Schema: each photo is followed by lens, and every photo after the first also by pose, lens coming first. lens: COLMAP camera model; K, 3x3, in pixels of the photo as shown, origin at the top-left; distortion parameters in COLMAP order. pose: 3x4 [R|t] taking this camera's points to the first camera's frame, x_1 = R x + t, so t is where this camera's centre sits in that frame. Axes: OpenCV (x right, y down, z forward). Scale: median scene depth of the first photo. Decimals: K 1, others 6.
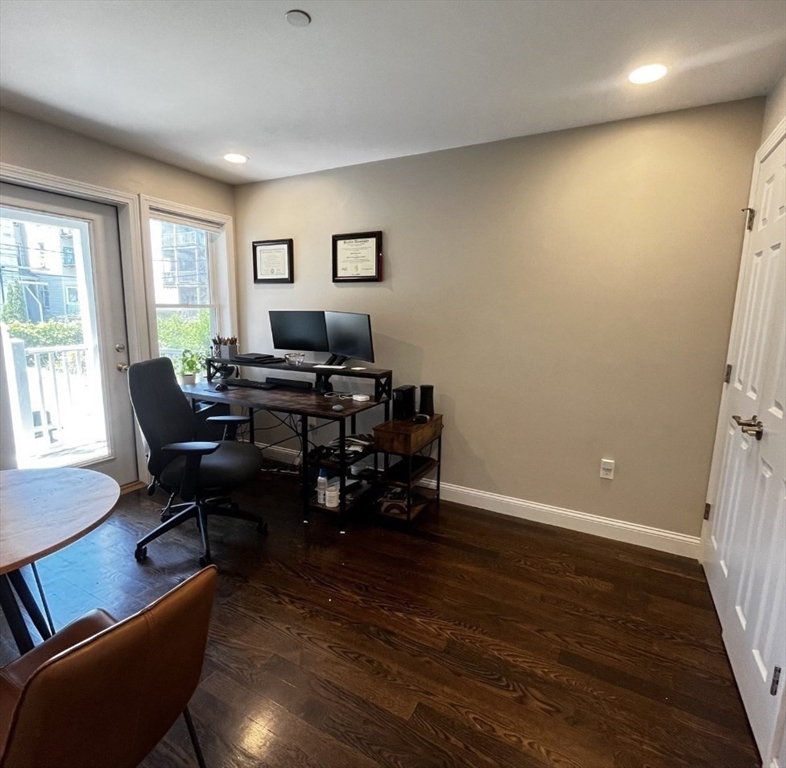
lens RADIAL K [[433.9, 0, 393.0], [0, 433.9, 384.0], [0, 0, 1]] dist [0.000739, -0.000154]
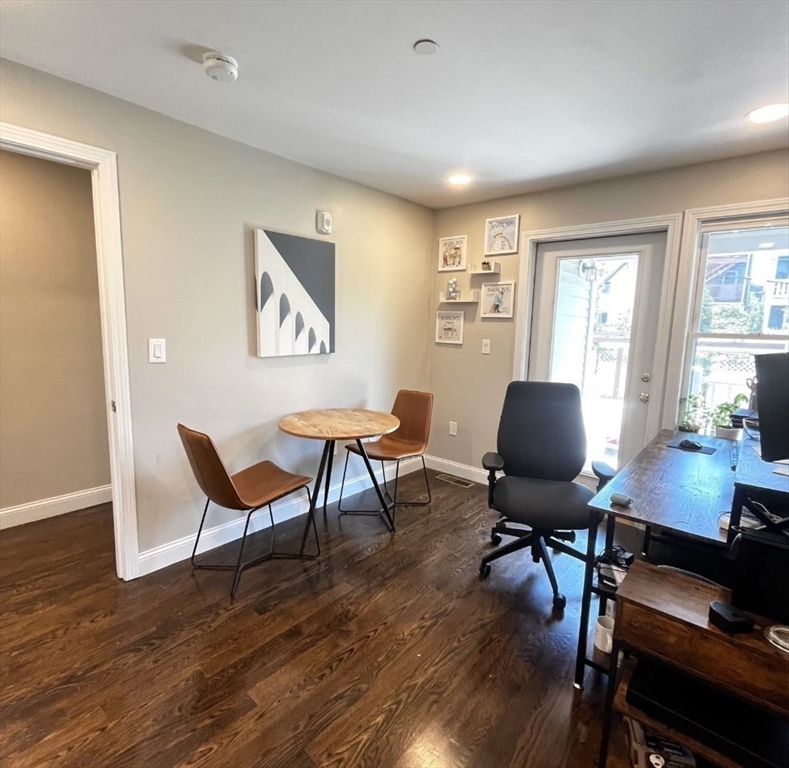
lens RADIAL K [[435.5, 0, 394.5], [0, 435.5, 384.0], [0, 0, 1]] dist [0.000739, -0.000154]
pose [[-0.232086, 0.113978, -0.965994, 0.758548], [-0.186036, 0.969577, 0.159097, -0.203371], [0.954739, 0.216634, -0.203821, 1.138629]]
